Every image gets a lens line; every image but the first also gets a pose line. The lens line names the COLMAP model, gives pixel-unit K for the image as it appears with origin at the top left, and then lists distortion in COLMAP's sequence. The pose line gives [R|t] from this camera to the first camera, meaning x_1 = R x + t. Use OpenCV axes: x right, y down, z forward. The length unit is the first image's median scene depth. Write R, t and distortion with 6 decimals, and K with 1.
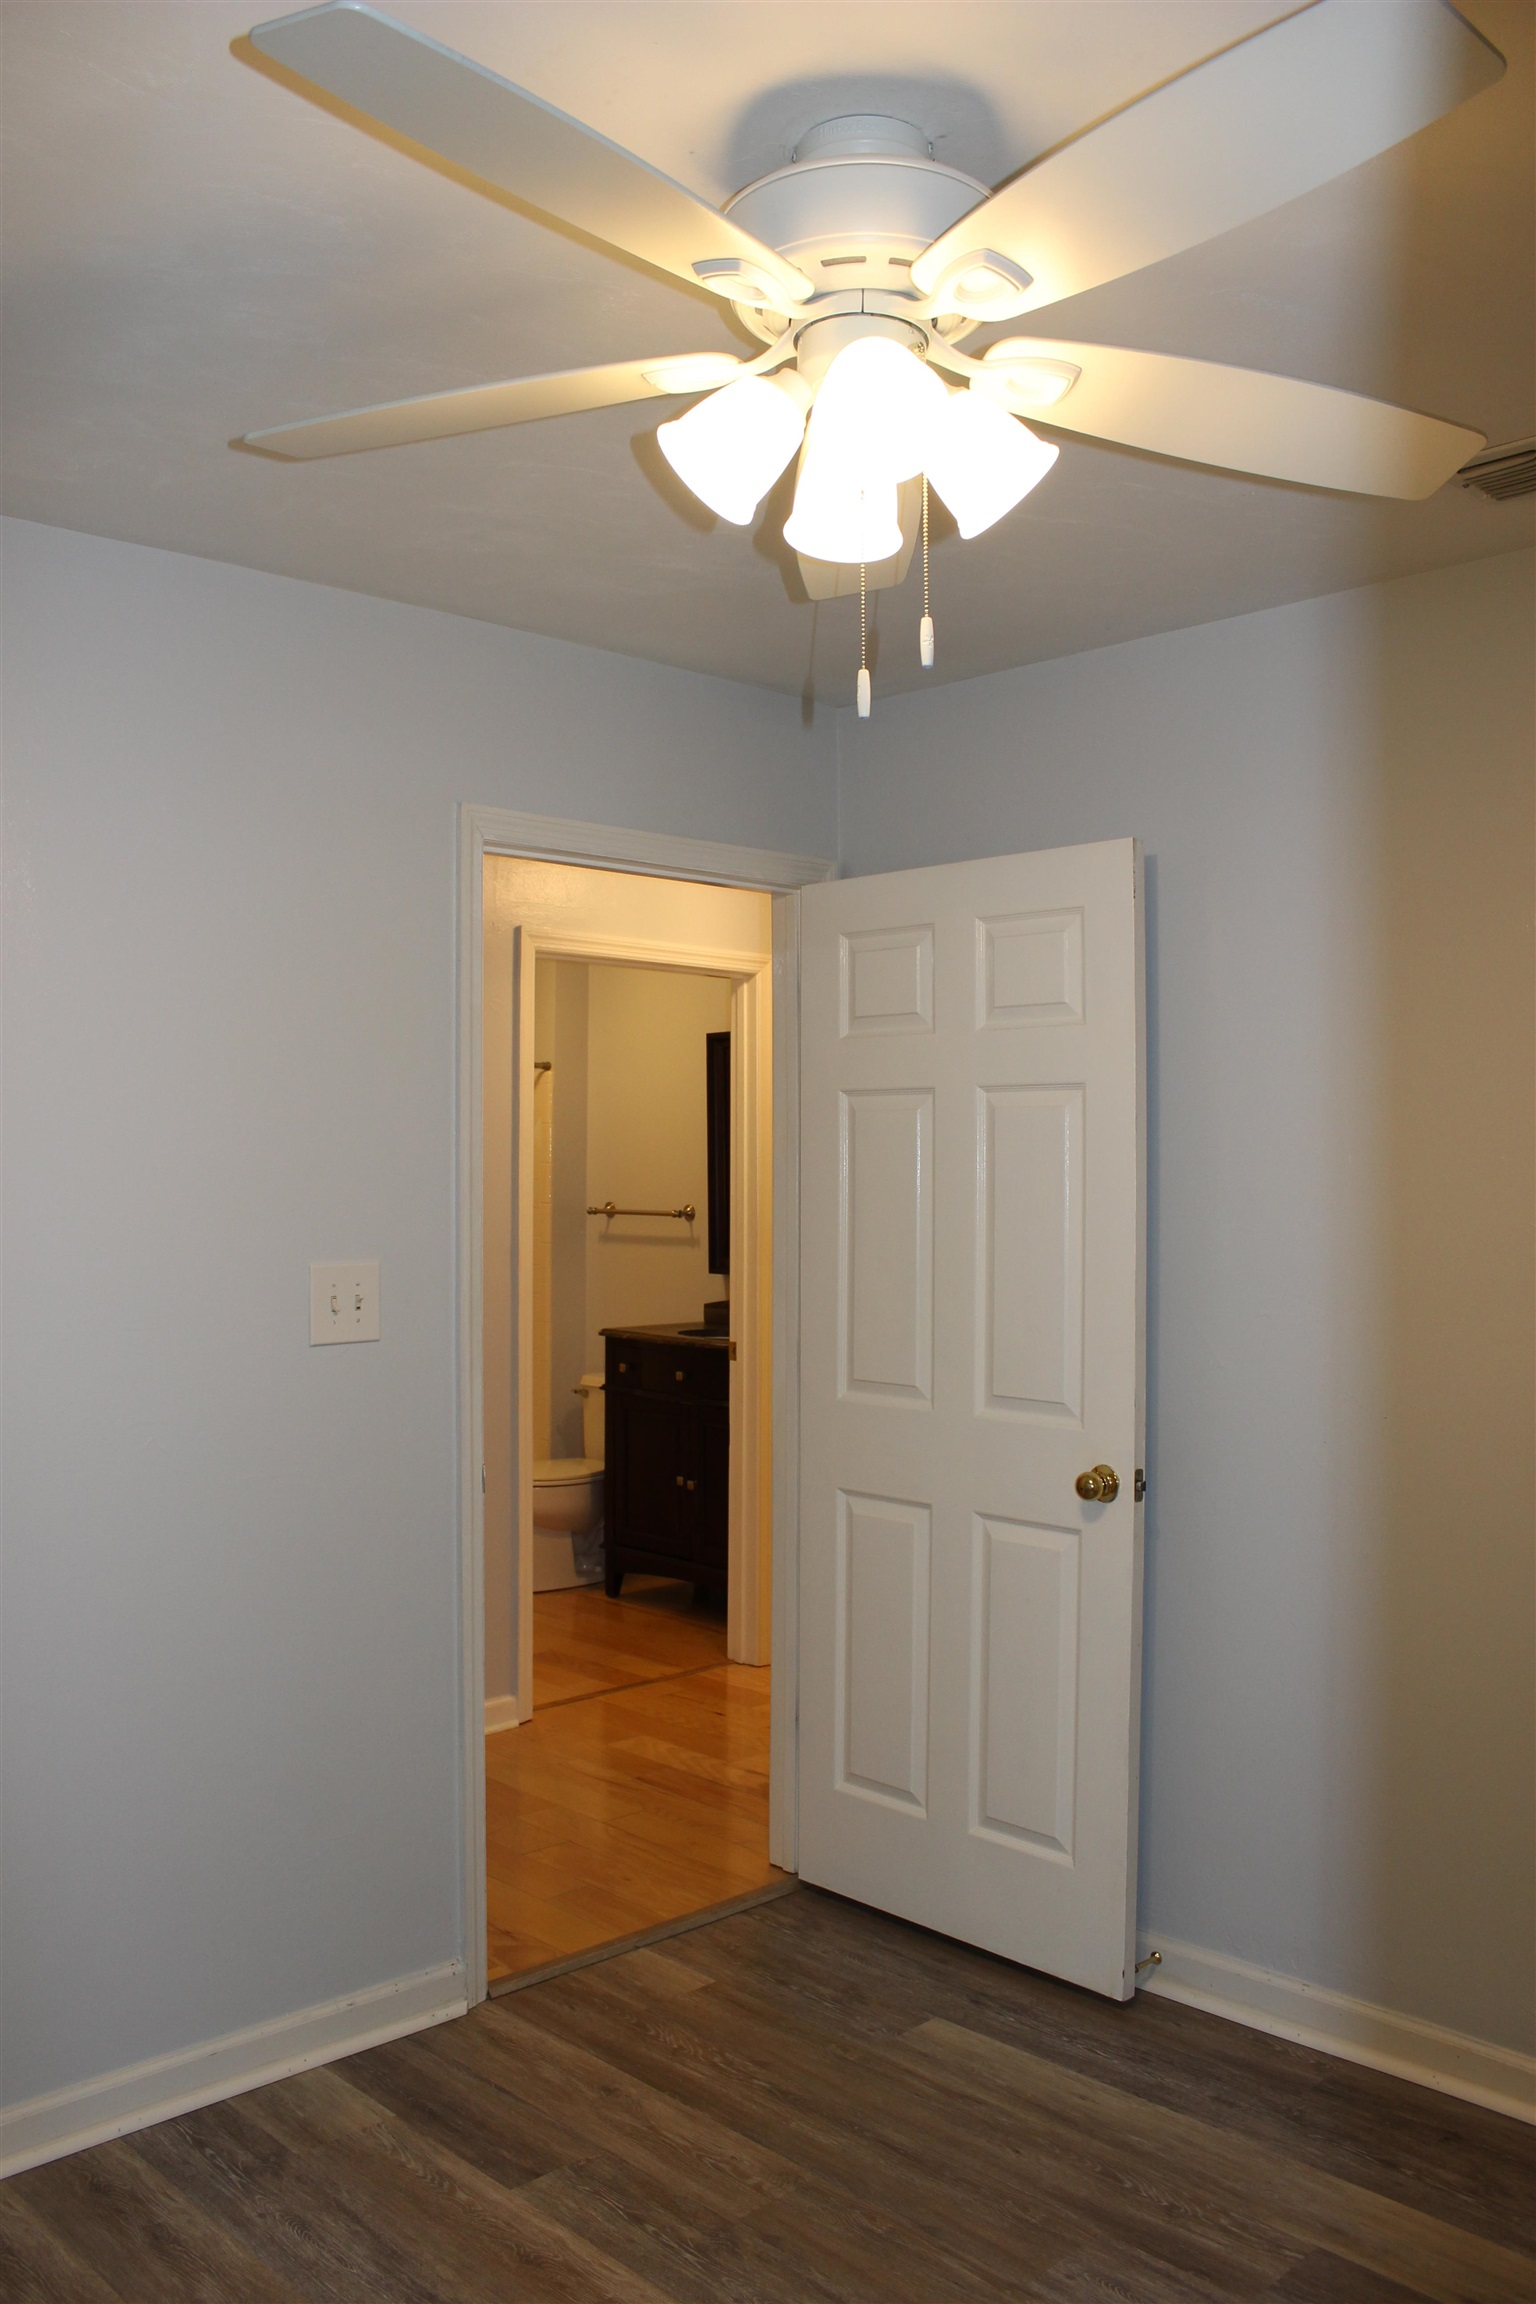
lens RADIAL K [[1885.6, 0, 740.4], [0, 1885.6, 1137.8], [0, 0, 1]] dist [-0.169868, 0.150539]
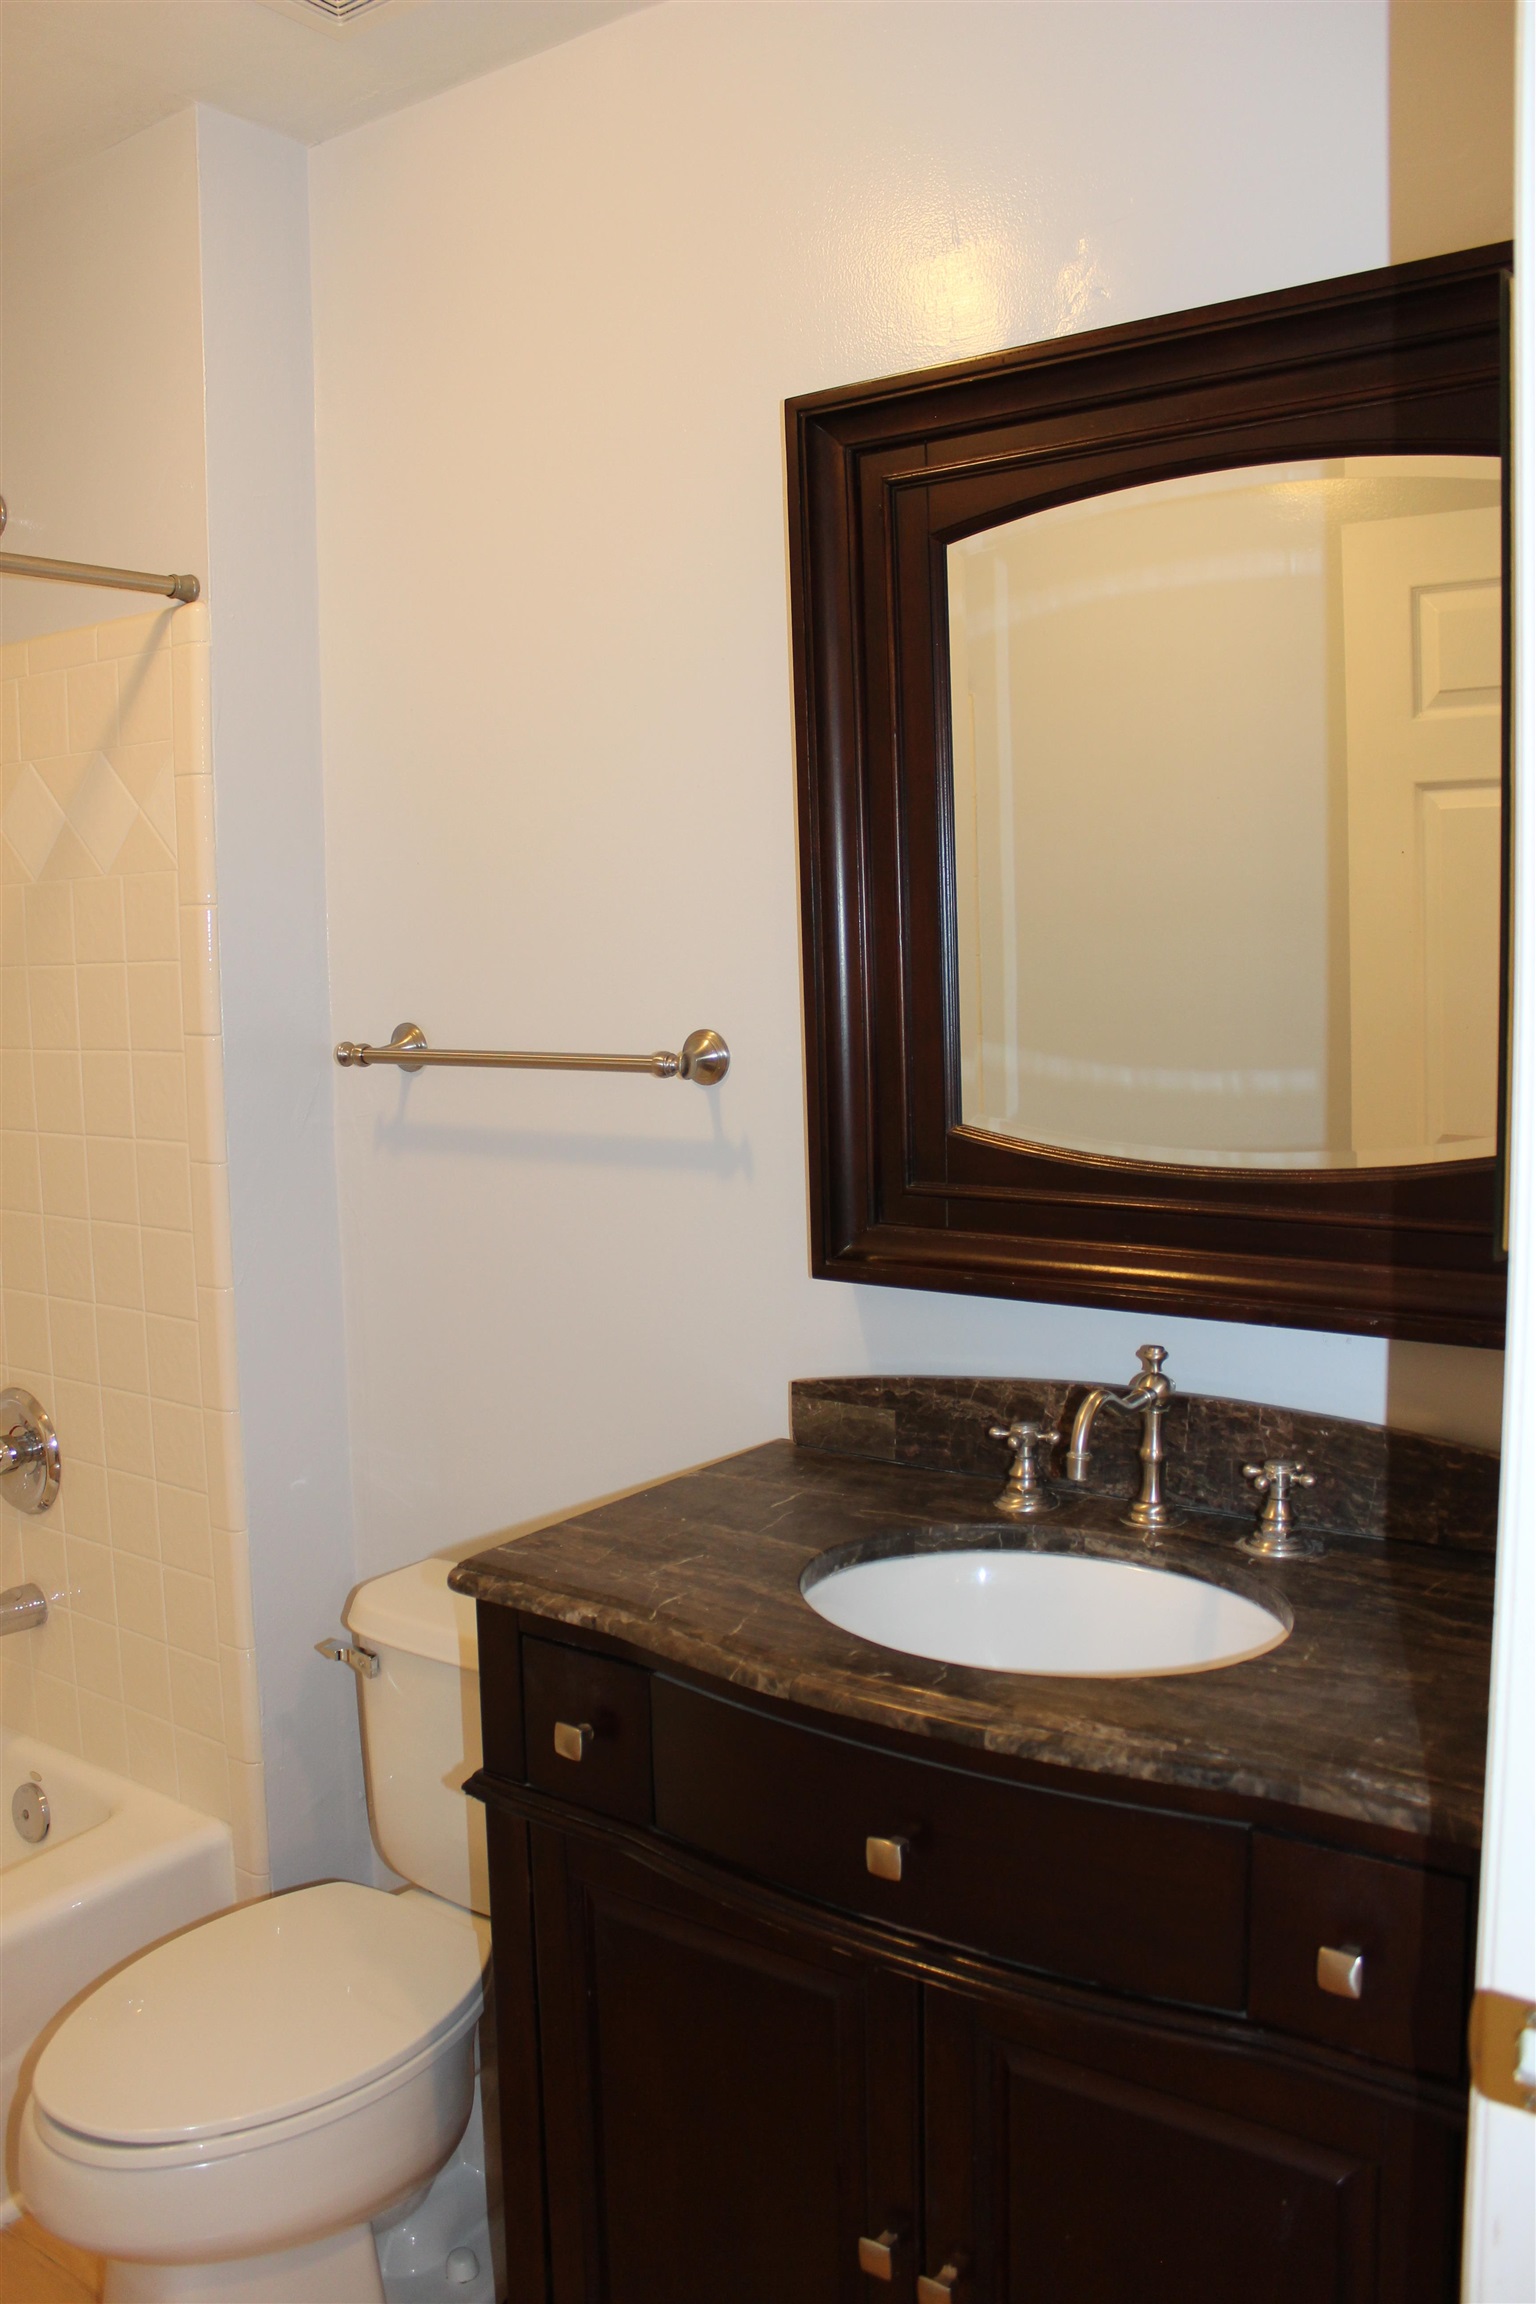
lens RADIAL K [[1885.6, 0, 740.4], [0, 1885.6, 1137.8], [0, 0, 1]] dist [-0.169868, 0.150539]
pose [[0.984545, -0.041213, 0.170215, -0.071806], [0.020953, 0.992655, 0.119150, 0.017803], [-0.173876, -0.113742, 0.978177, 0.714743]]
